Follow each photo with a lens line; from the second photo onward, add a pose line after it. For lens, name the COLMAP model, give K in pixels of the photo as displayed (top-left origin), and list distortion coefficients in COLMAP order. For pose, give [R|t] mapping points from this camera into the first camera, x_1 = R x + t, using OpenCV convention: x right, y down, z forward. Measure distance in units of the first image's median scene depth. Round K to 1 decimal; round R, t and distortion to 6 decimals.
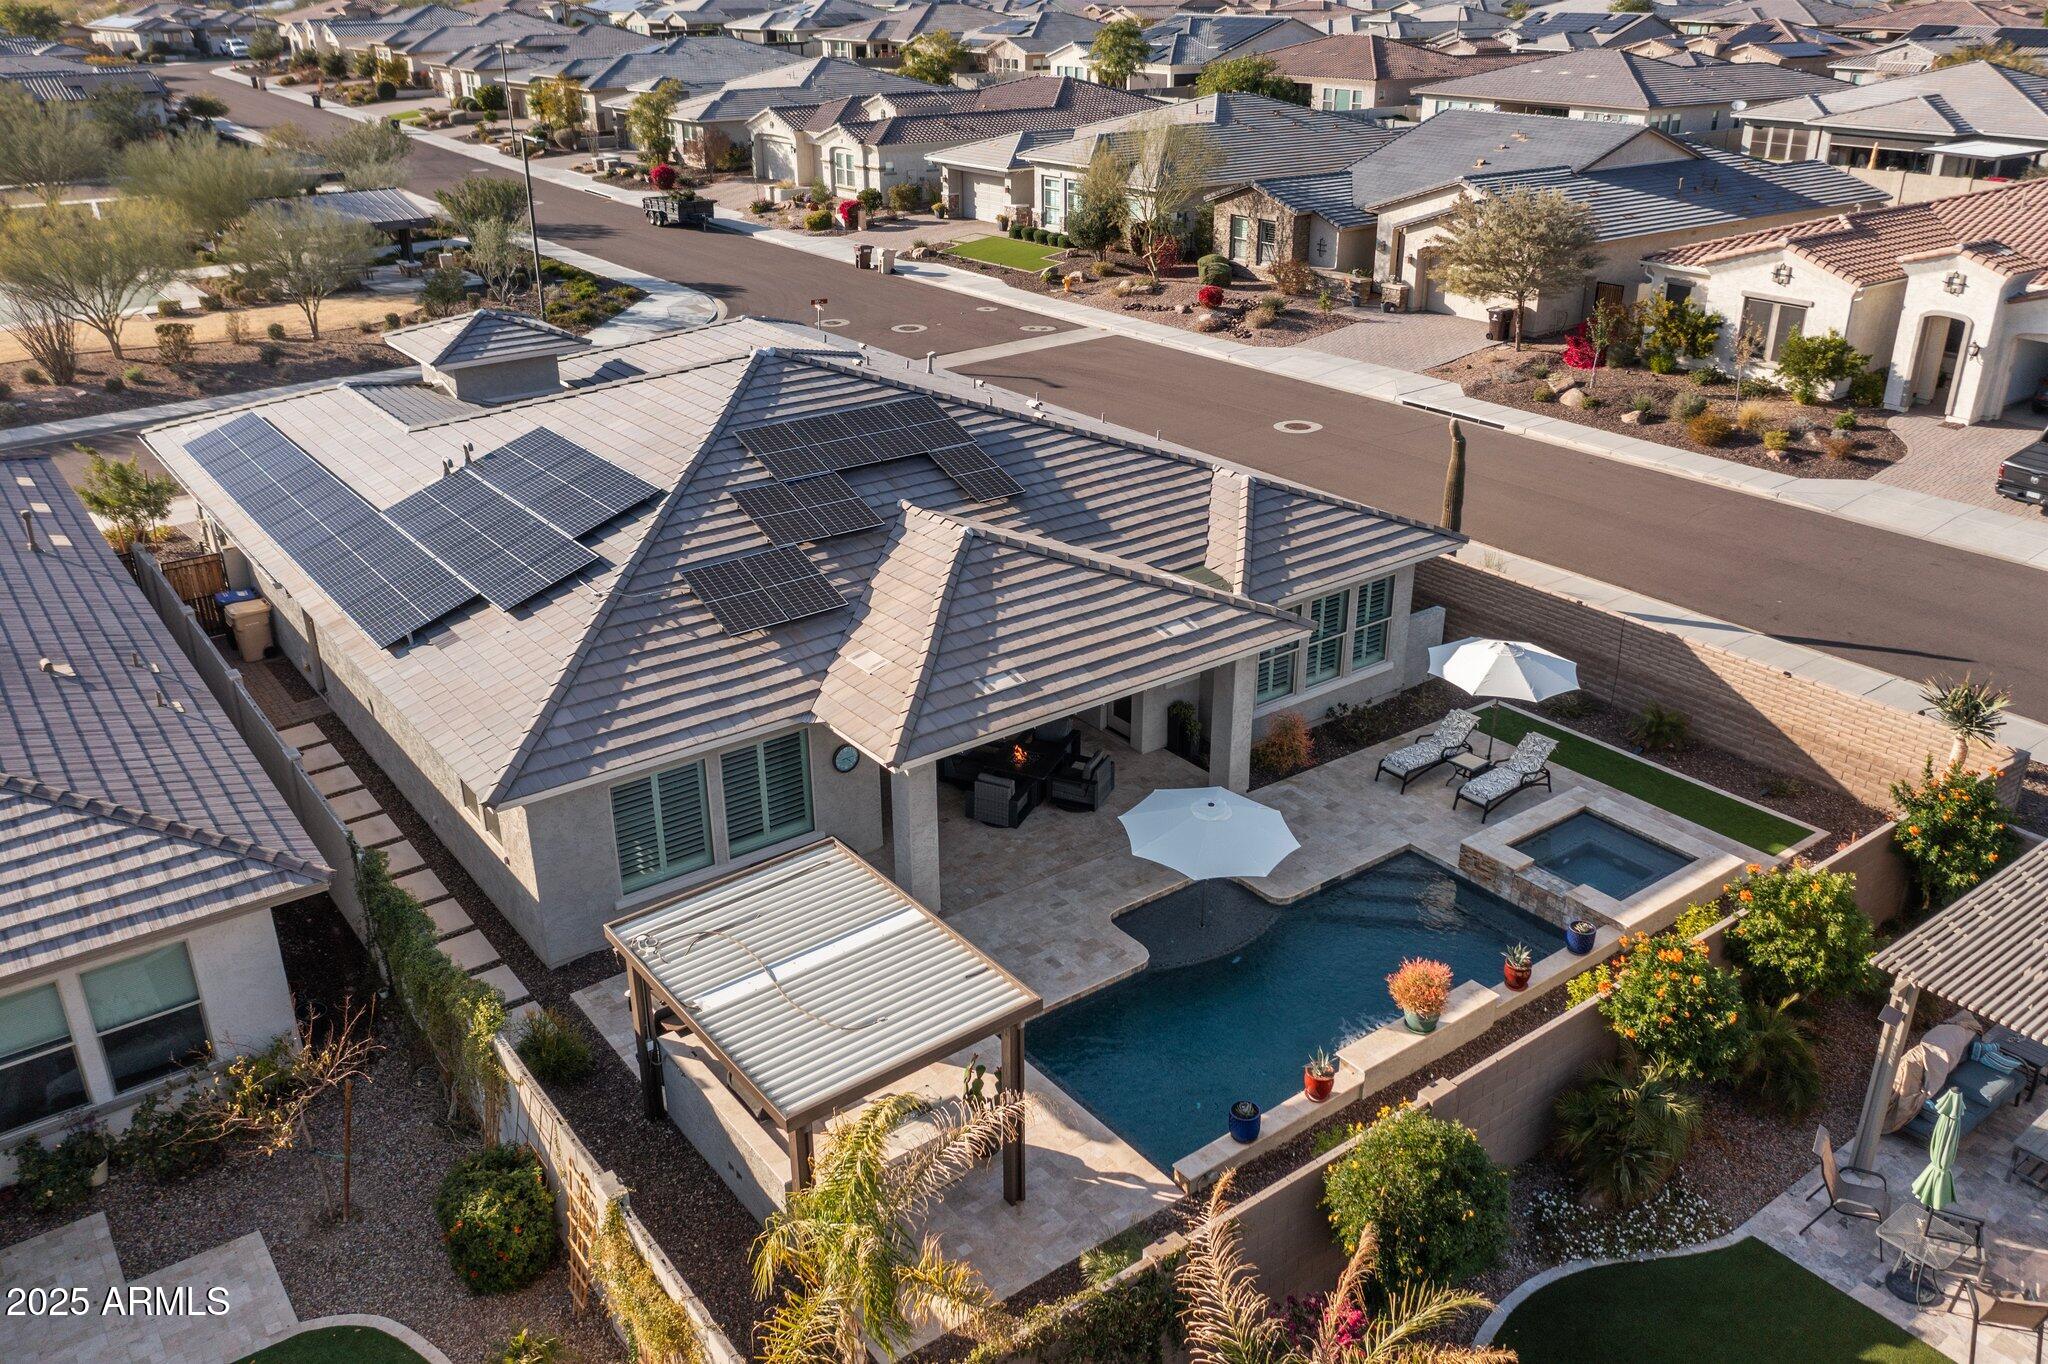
lens RADIAL K [[1605.0, 0, 1022.0], [0, 1605.0, 682.7], [0, 0, 1]] dist [-0.028391, 0.010448]
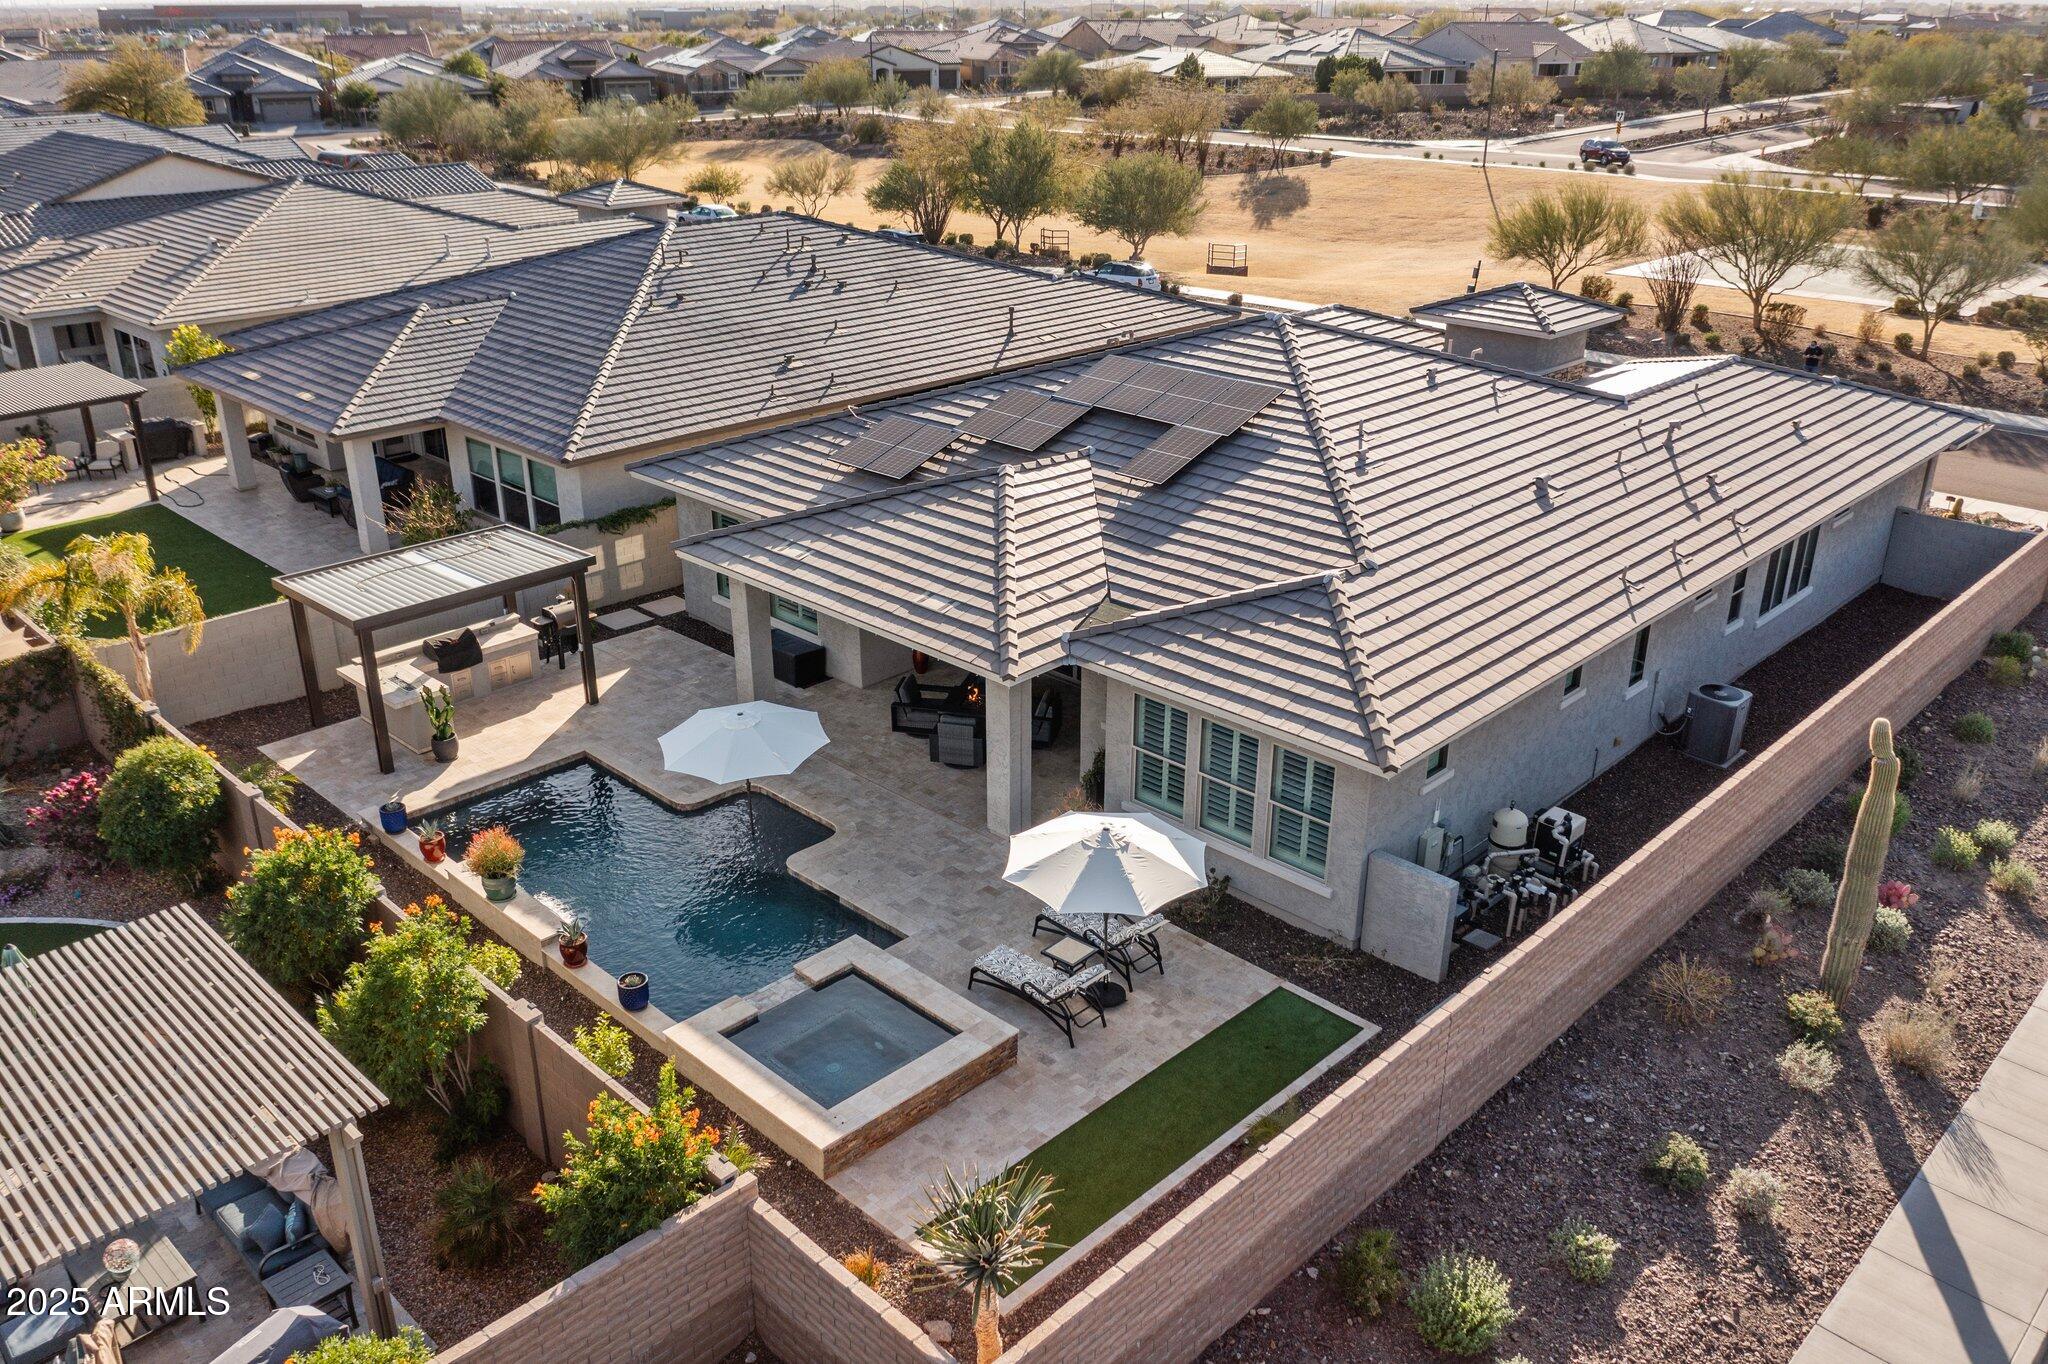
lens RADIAL K [[1605.0, 0, 1020.8], [0, 1605.0, 680.9], [0, 0, 1]] dist [-0.028391, 0.010448]
pose [[0.155218, 0.396449, -0.904840, 0.385062], [-0.407506, 0.860076, 0.306932, -0.120055], [0.899915, 0.321086, 0.295055, 0.301720]]
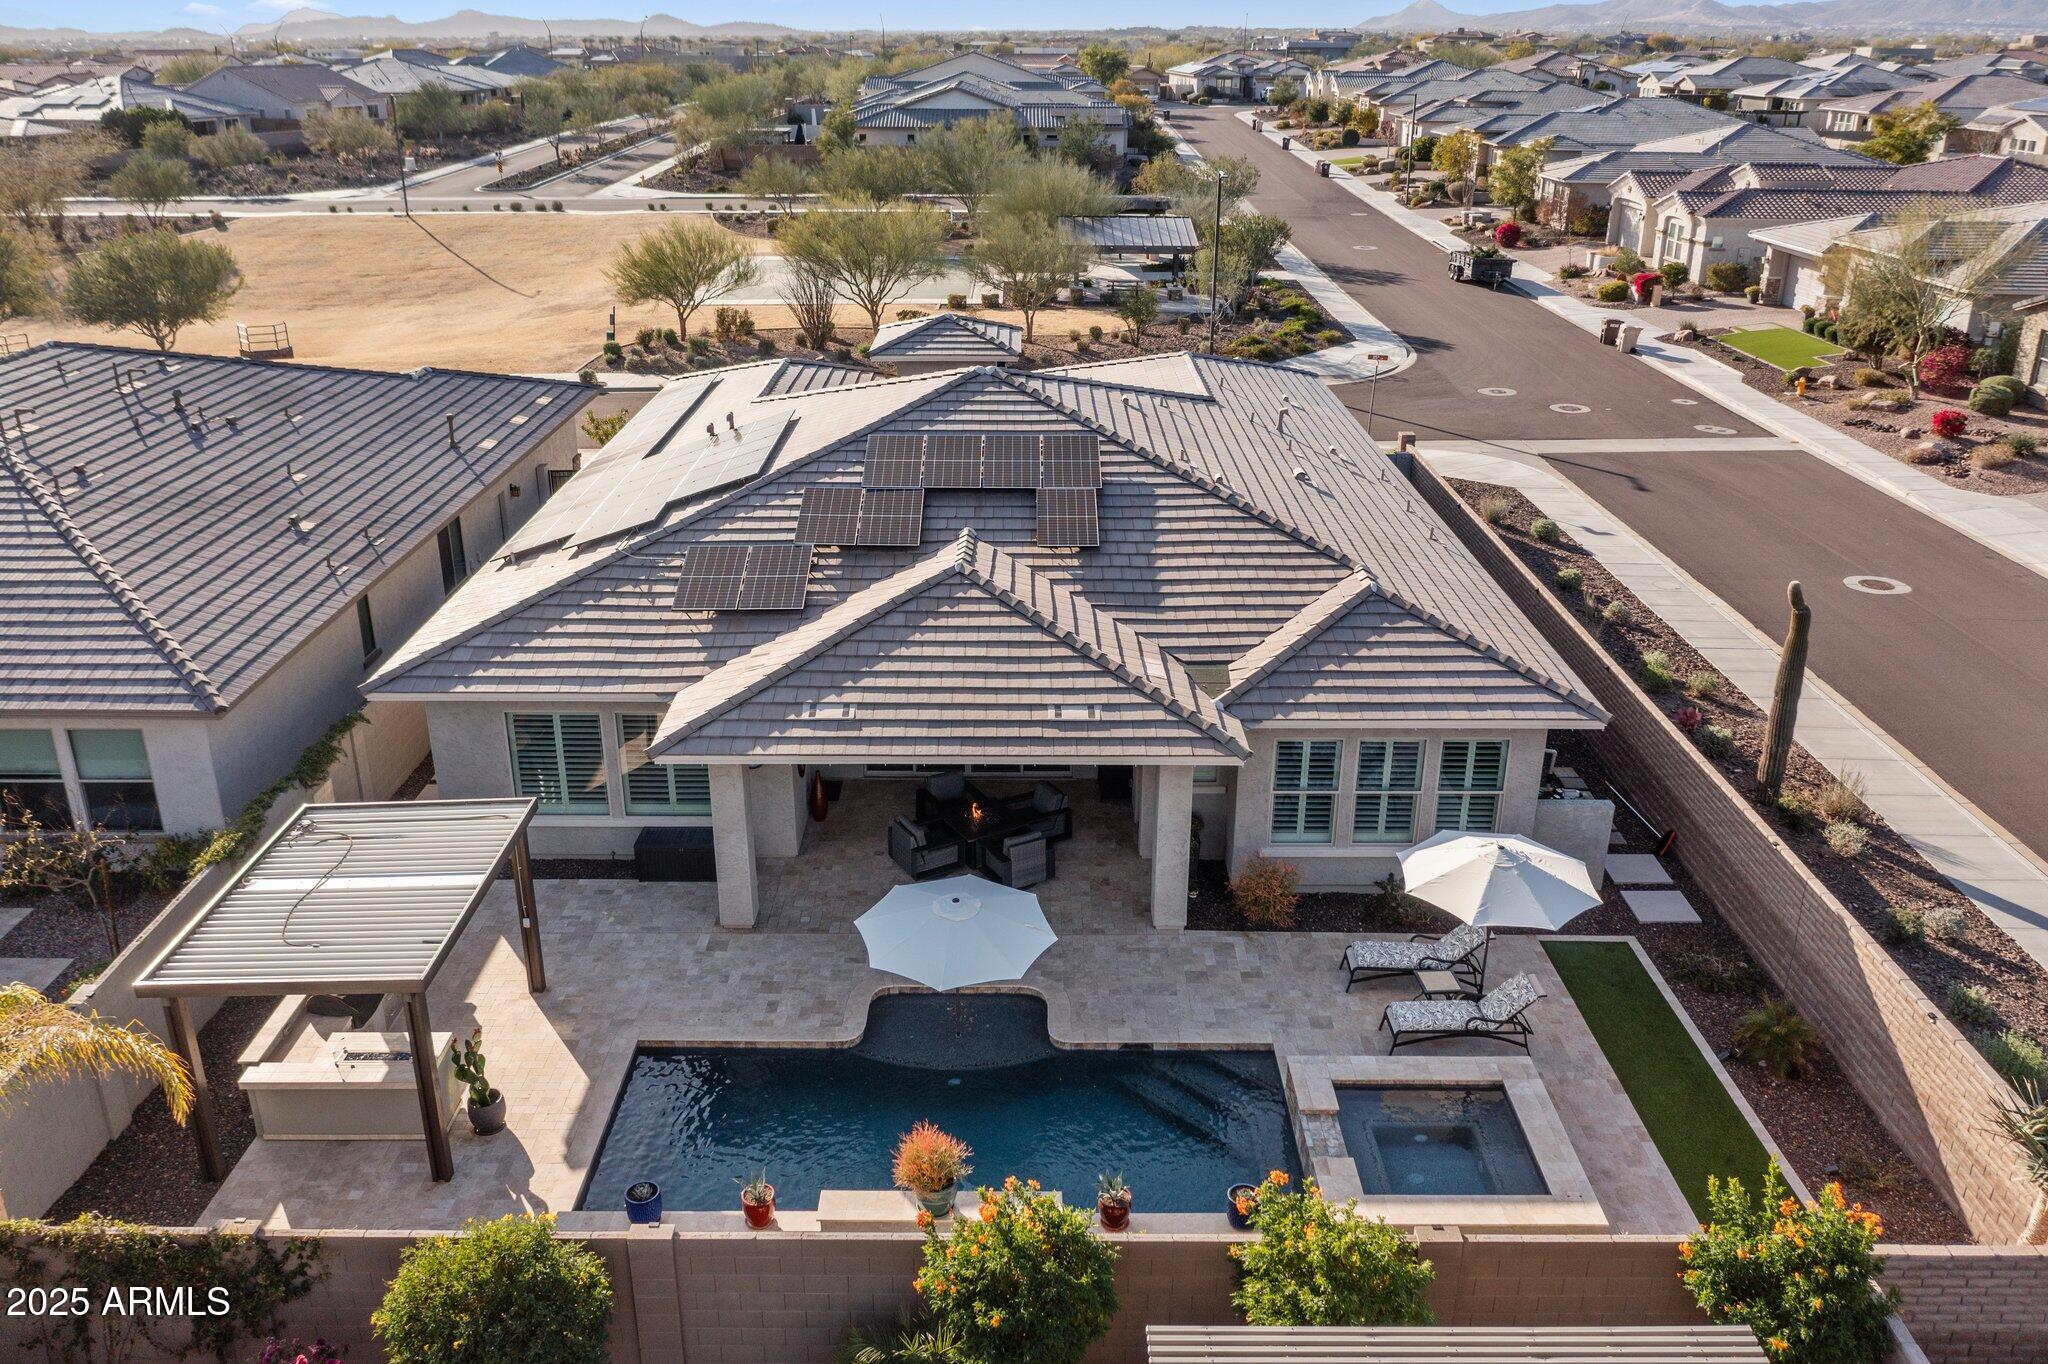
lens RADIAL K [[1605.0, 0, 1025.6], [0, 1605.0, 681.4], [0, 0, 1]] dist [-0.028391, 0.010448]
pose [[0.801411, 0.232097, -0.551246, 0.217483], [-0.251655, 0.966937, 0.041260, -0.031273], [0.542596, 0.105657, 0.833322, 0.094375]]
